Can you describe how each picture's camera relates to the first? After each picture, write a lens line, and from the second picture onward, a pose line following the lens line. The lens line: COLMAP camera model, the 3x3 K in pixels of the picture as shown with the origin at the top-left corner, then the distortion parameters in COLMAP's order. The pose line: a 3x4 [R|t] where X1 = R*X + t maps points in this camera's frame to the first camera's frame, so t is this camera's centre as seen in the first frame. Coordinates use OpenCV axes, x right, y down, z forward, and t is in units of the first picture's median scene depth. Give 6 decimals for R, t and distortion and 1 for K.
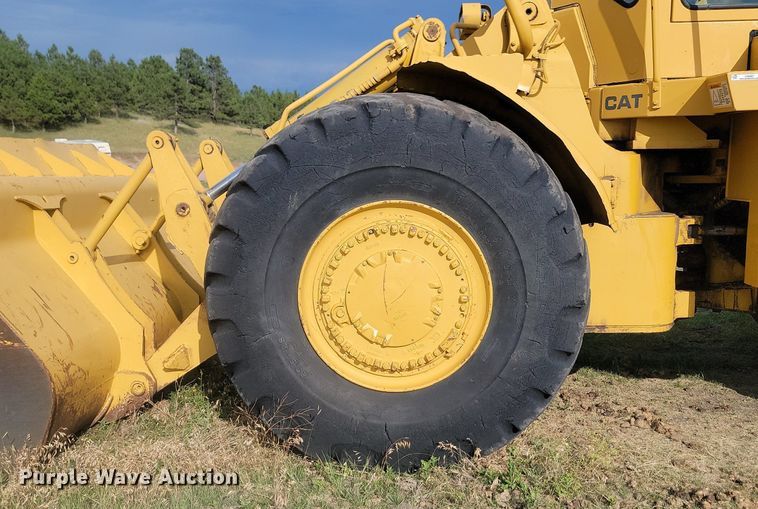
lens RADIAL K [[799.5, 0, 378.4], [0, 799.5, 299.0], [0, 0, 1]] dist [0.095073, -0.166631]
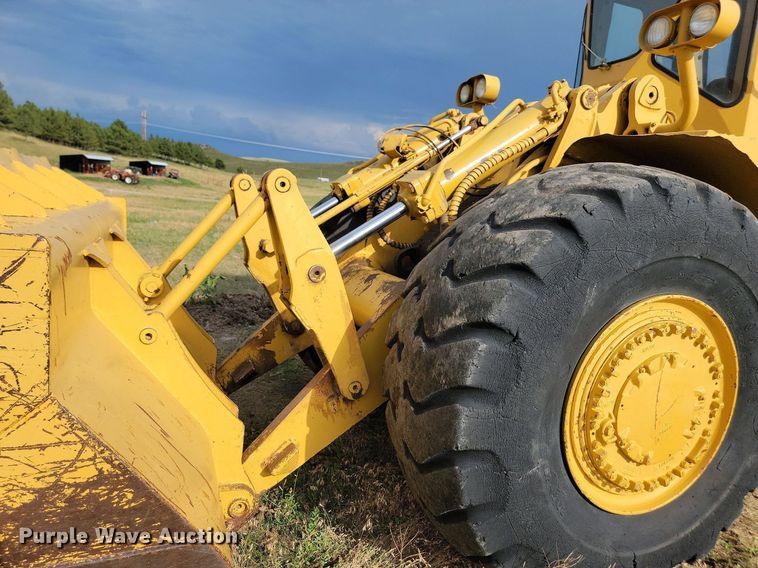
lens RADIAL K [[536.1, 0, 379.0], [0, 536.1, 284.0], [0, 0, 1]] dist [0.063639, -0.064635]
pose [[0.902121, 0.020325, 0.431005, -0.325228], [-0.024501, 0.999691, 0.004140, -0.083075], [-0.430788, -0.014295, 0.902340, 0.398478]]
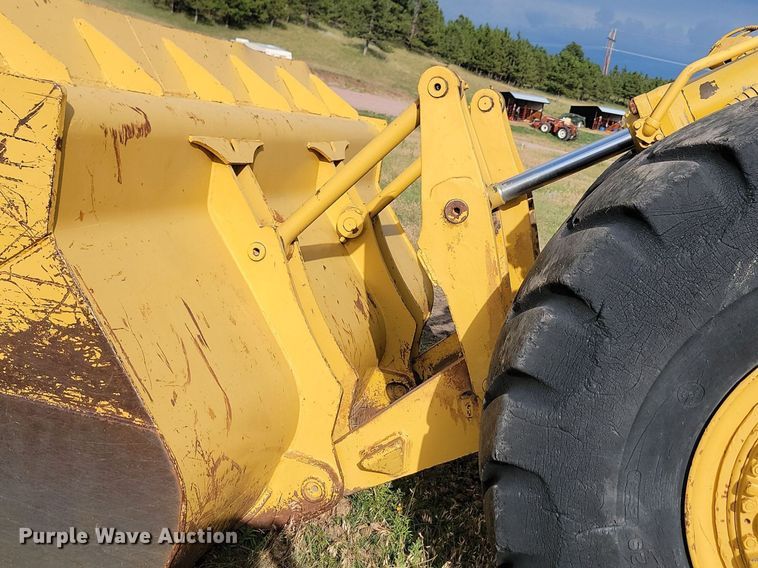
lens RADIAL K [[900.2, 0, 379.0], [0, 900.2, 284.0], [0, 0, 1]] dist [0.152865, -0.430029]
pose [[0.961246, 0.216995, -0.170055, -0.138732], [-0.213053, 0.976167, 0.041321, -0.060158], [0.174969, -0.003489, 0.984568, 0.286109]]
